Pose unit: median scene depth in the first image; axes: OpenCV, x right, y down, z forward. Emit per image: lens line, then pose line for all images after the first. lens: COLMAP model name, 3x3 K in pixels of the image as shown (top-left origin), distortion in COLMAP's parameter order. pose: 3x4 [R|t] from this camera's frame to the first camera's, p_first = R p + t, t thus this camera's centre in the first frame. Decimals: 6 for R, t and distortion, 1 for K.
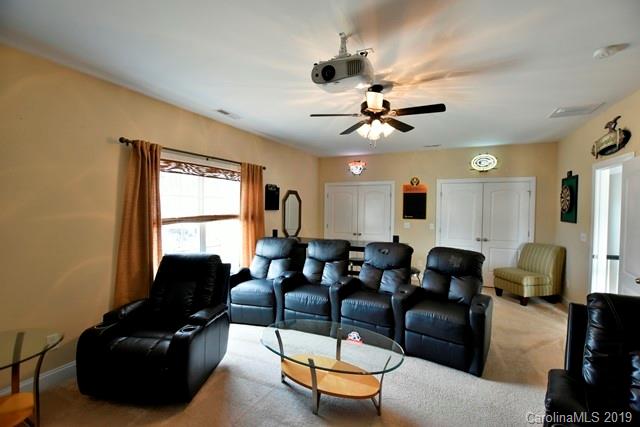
lens RADIAL K [[283.7, 0, 323.2], [0, 283.7, 212.6], [0, 0, 1]] dist [-0.018405, -0.000662]
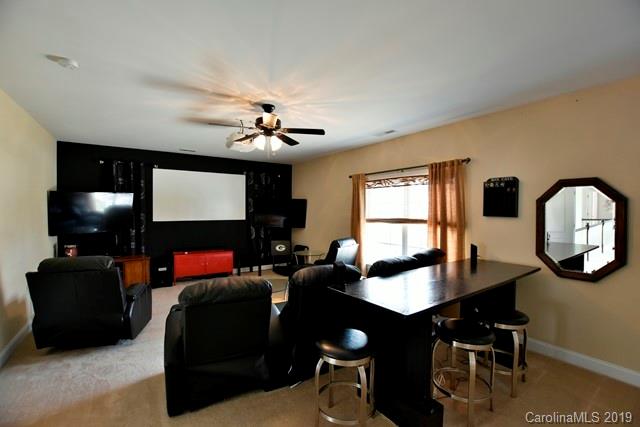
lens RADIAL K [[283.7, 0, 323.1], [0, 283.7, 212.4], [0, 0, 1]] dist [-0.018405, -0.000662]
pose [[-0.510952, 0.000707, -0.859609, 0.790743], [-0.028167, 0.999449, 0.017564, -0.027056], [0.859148, 0.033187, -0.510650, 1.335288]]
